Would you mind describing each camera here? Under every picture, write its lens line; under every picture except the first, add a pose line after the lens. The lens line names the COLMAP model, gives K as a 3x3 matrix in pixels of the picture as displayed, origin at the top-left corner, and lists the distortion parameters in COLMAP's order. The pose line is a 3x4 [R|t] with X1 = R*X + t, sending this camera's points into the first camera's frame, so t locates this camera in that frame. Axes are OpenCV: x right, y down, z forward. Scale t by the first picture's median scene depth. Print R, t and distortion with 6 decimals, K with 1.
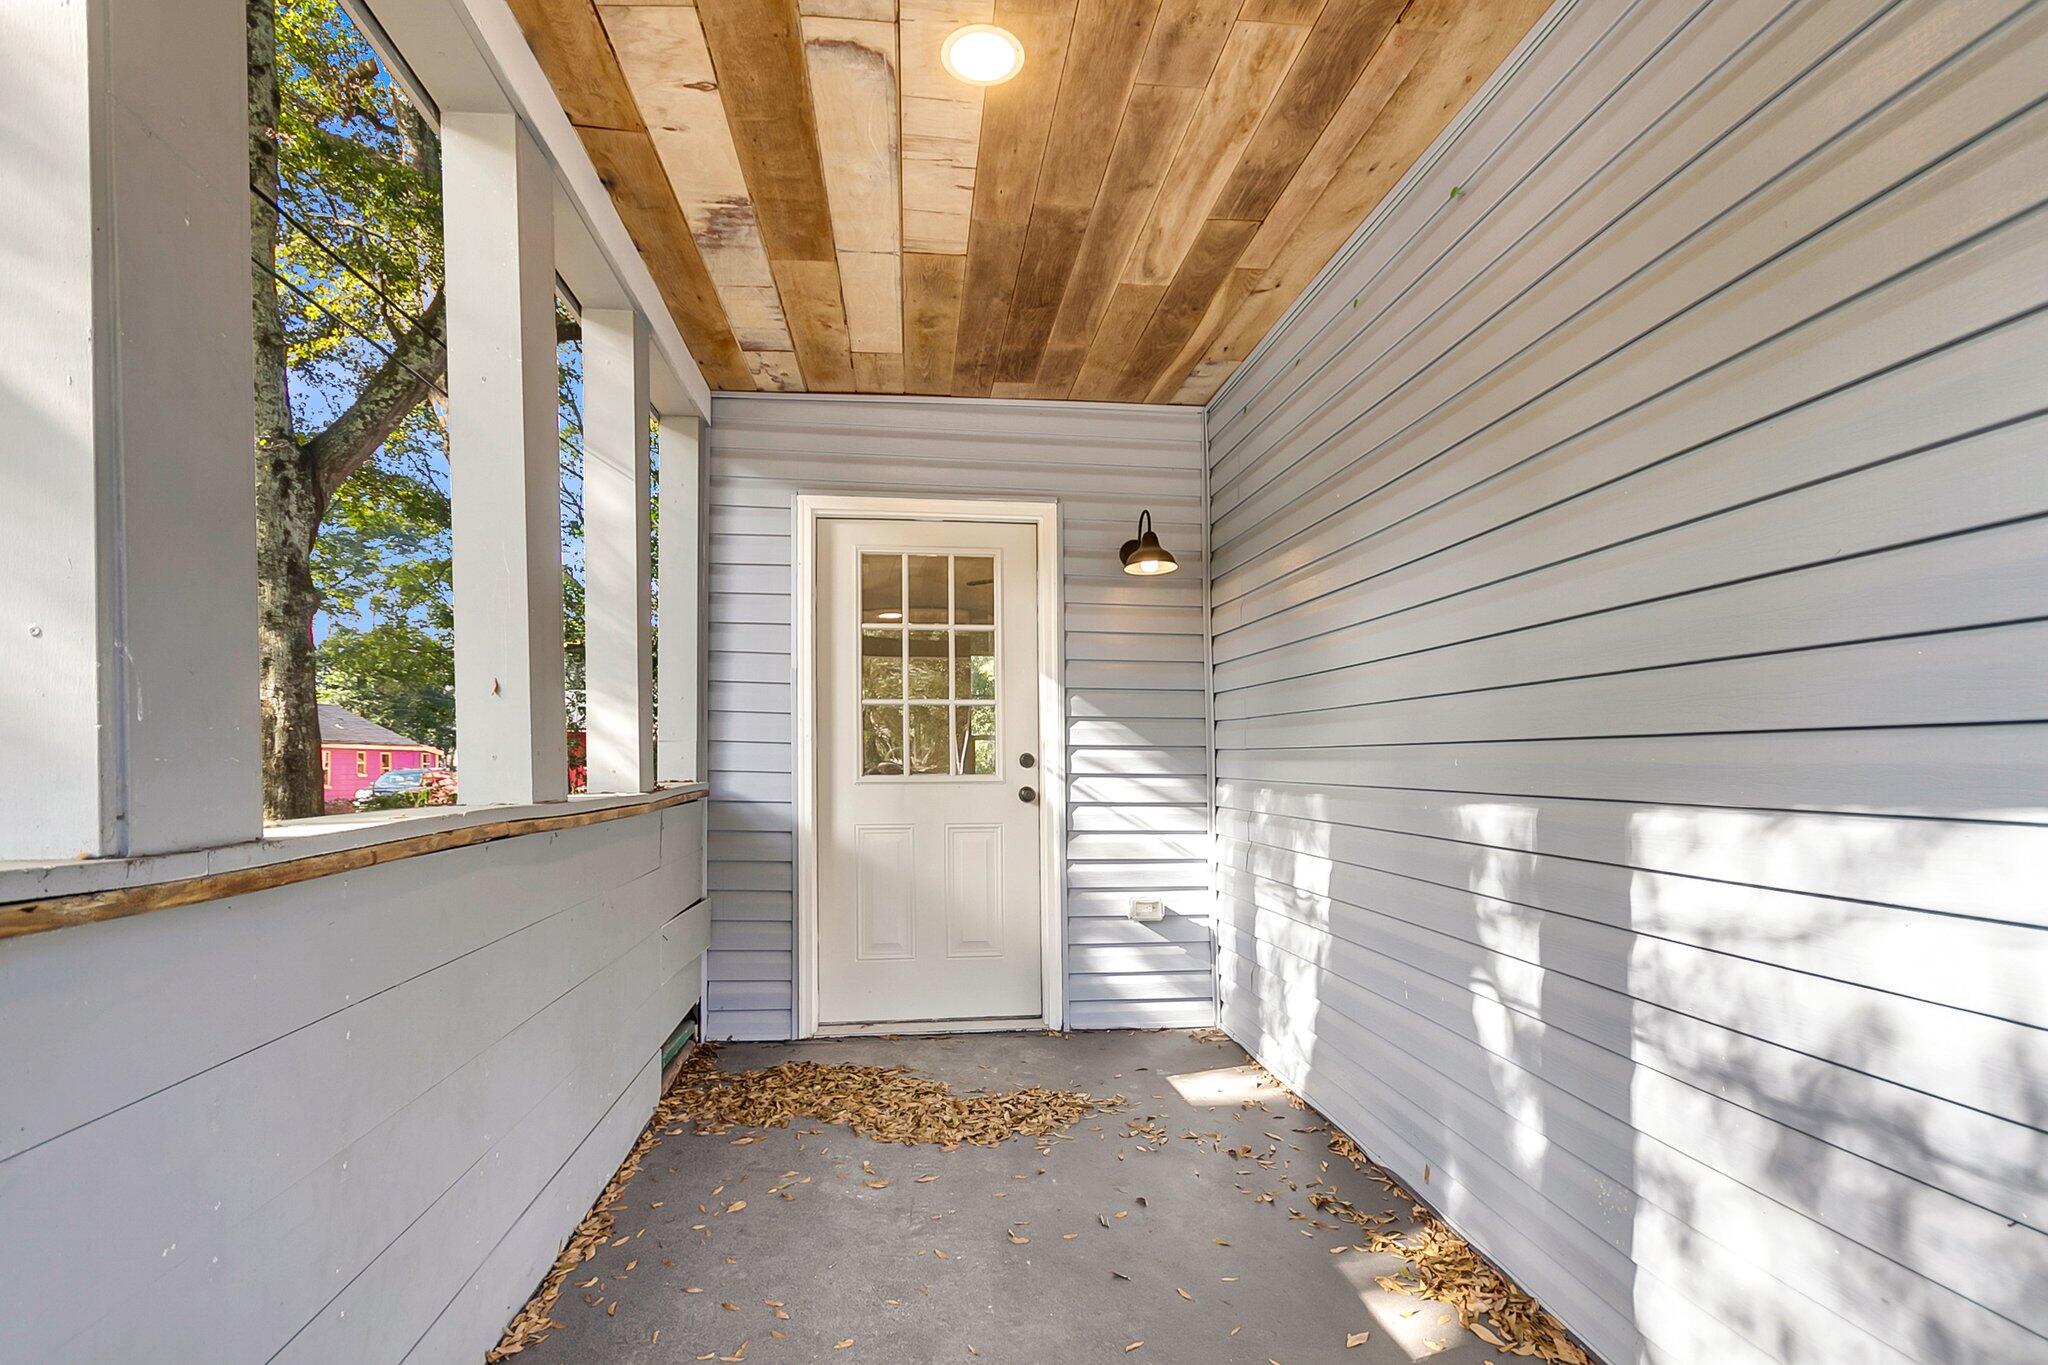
lens RADIAL K [[971.0, 0, 1025.9], [0, 971.0, 765.8], [0, 0, 1]] dist [0.012365, 0.000138]
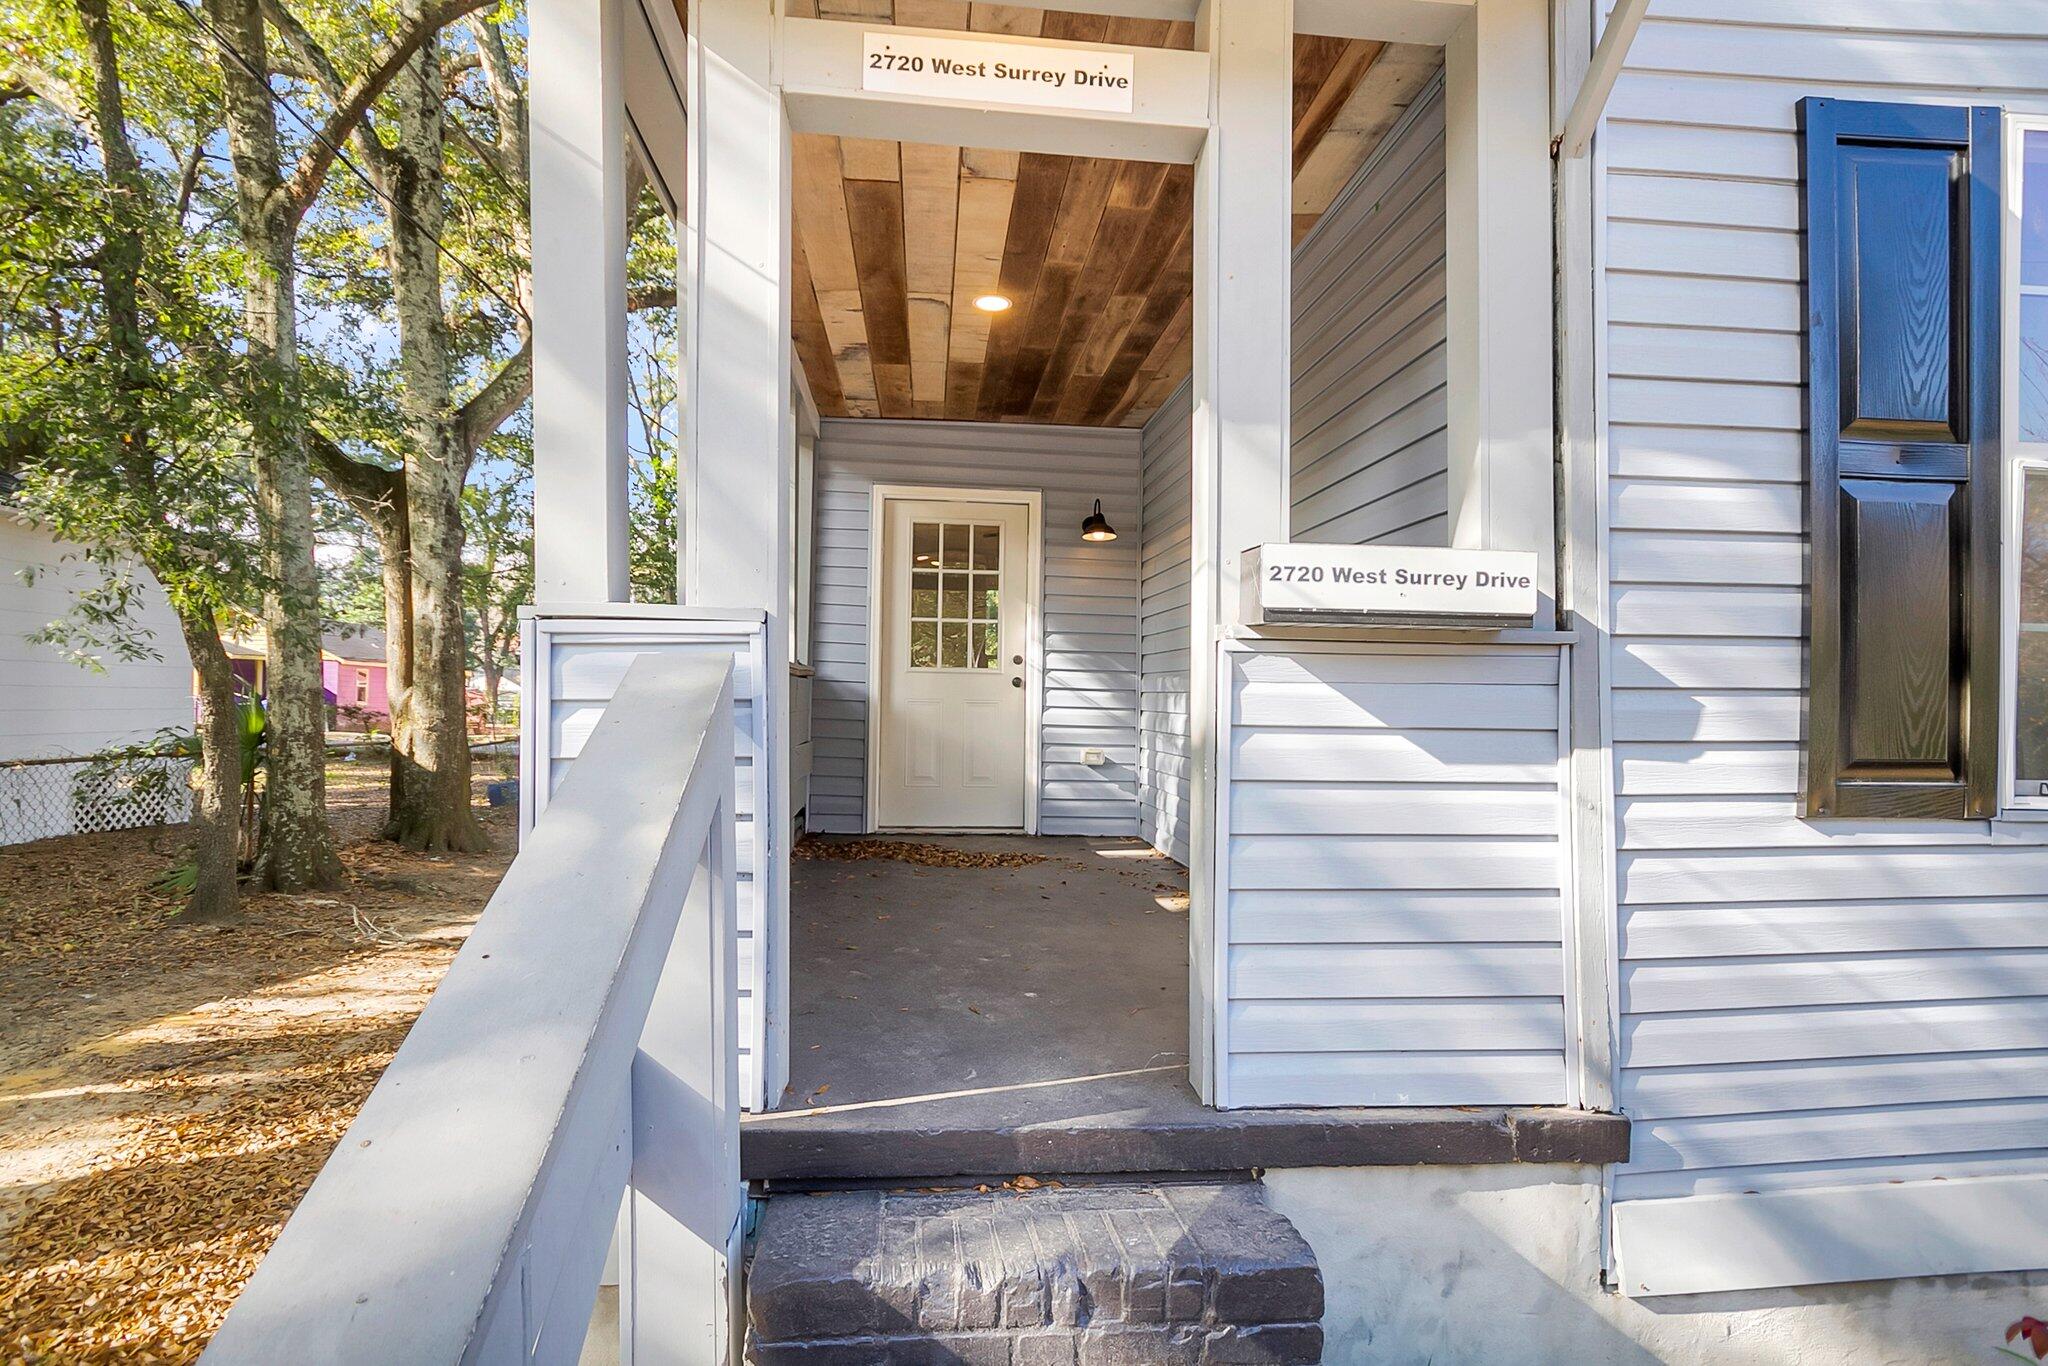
lens RADIAL K [[956.0, 0, 1021.7], [0, 956.0, 687.0], [0, 0, 1]] dist [-0.000163, -0.000077]
pose [[0.999517, 0.022668, -0.021277, 0.041488], [-0.022918, 0.999670, -0.011584, 0.057094], [0.021007, 0.012066, 0.999707, -0.523225]]
